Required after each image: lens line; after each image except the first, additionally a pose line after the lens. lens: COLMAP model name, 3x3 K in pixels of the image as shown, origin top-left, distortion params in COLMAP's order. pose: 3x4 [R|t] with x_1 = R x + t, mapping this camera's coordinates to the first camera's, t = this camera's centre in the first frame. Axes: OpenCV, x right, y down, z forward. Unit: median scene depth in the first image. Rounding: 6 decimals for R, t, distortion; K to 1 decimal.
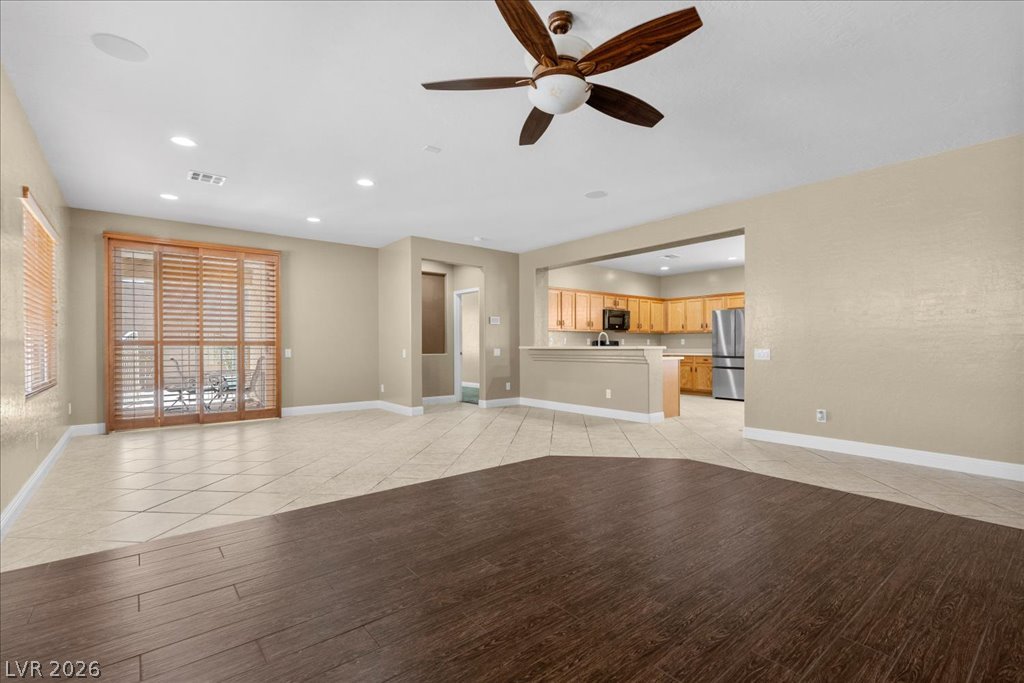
lens RADIAL K [[466.1, 0, 520.0], [0, 466.1, 347.8], [0, 0, 1]] dist [0.012624, -0.000639]
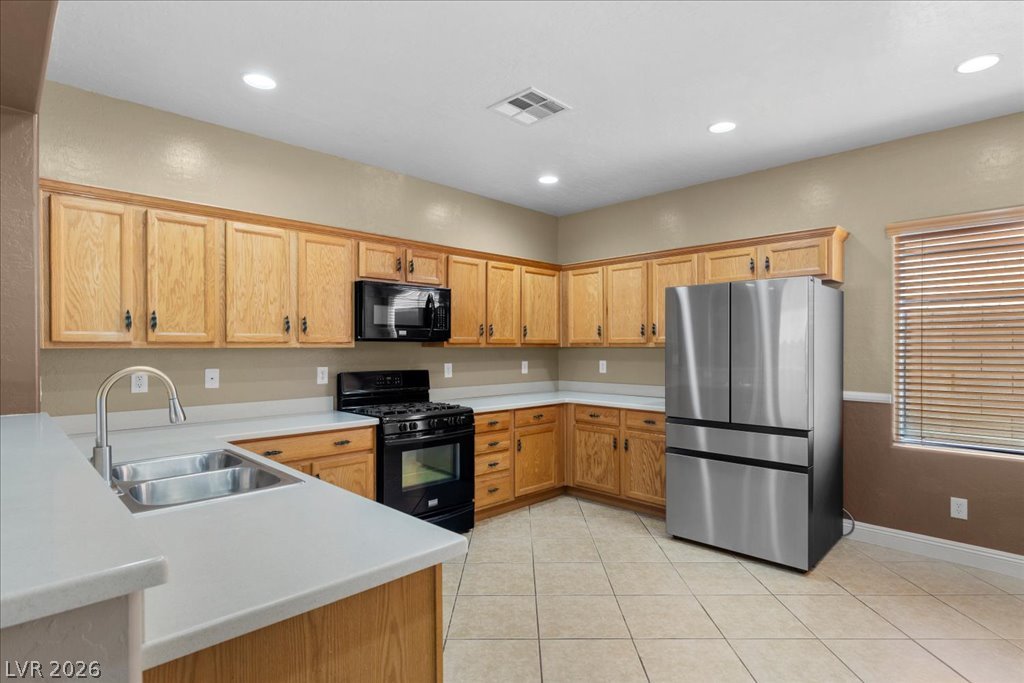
lens RADIAL K [[522.8, 0, 524.0], [0, 522.8, 355.6], [0, 0, 1]] dist [-0.000042, 0.000818]
pose [[0.994860, -0.003662, 0.101190, 0.256828], [0.002642, 0.999944, 0.010214, -0.031573], [-0.101222, -0.009894, 0.994815, 0.598221]]
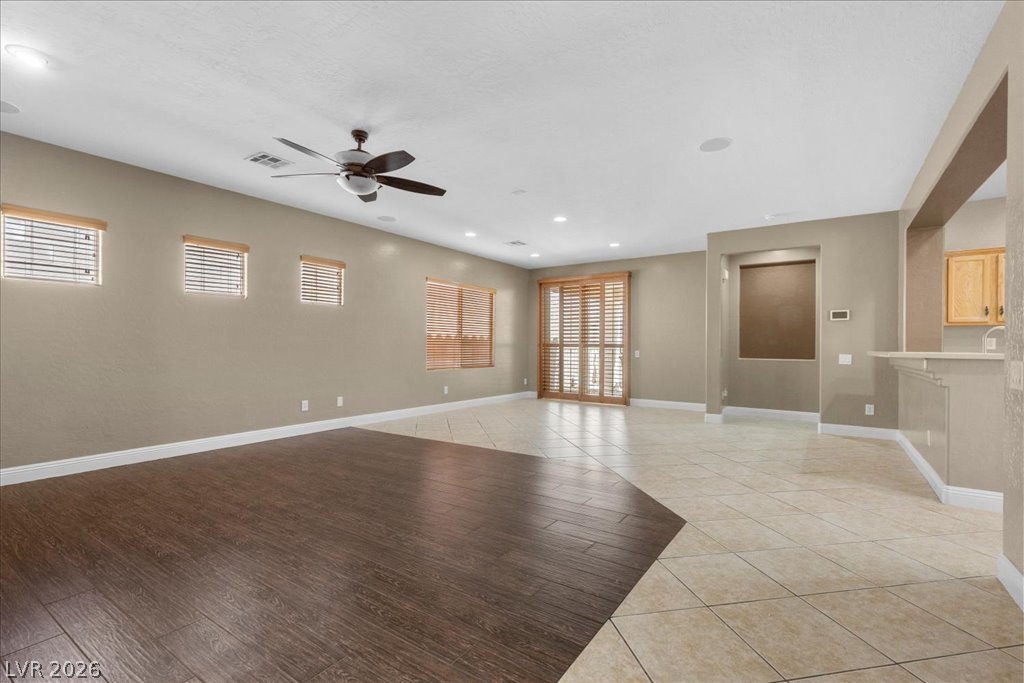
lens RADIAL K [[466.1, 0, 518.5], [0, 466.1, 344.0], [0, 0, 1]] dist [0.012624, -0.000639]
pose [[0.280789, -0.000874, -0.959769, 0.423729], [-0.013025, 0.999904, -0.004722, -0.003595], [0.959681, 0.013827, 0.280751, 0.267031]]
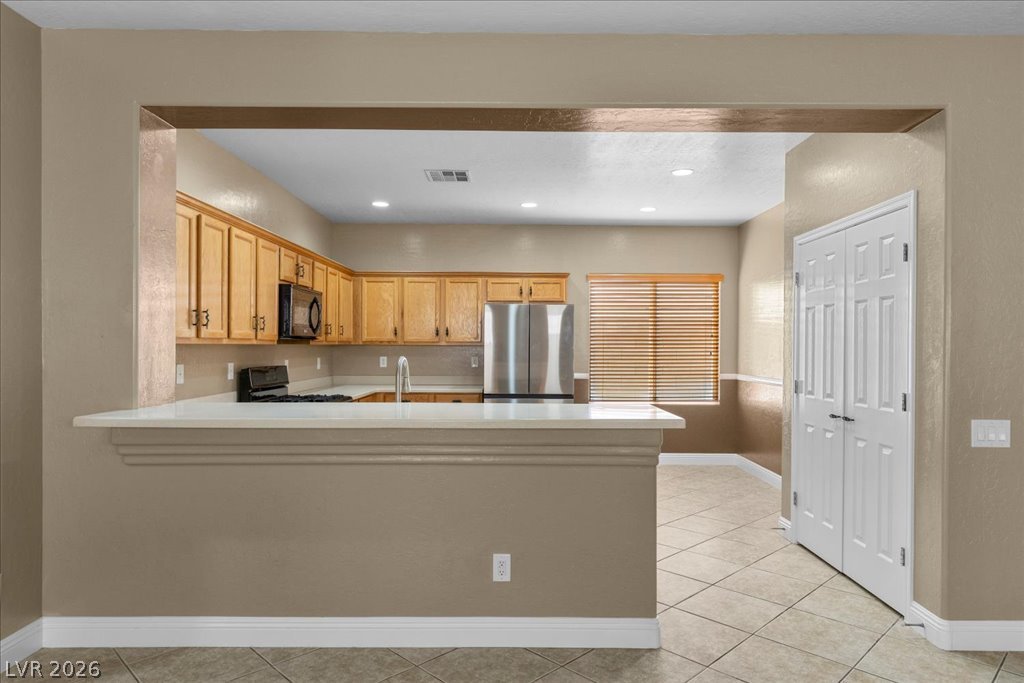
lens RADIAL K [[633.4, 0, 514.4], [0, 633.4, 345.5], [0, 0, 1]] dist [-0.001900, -0.000639]
pose [[0.636088, 0.003669, 0.771607, -0.086859], [-0.000919, 0.999992, -0.003998, -0.030982], [-0.771616, 0.001834, 0.636086, 0.526850]]
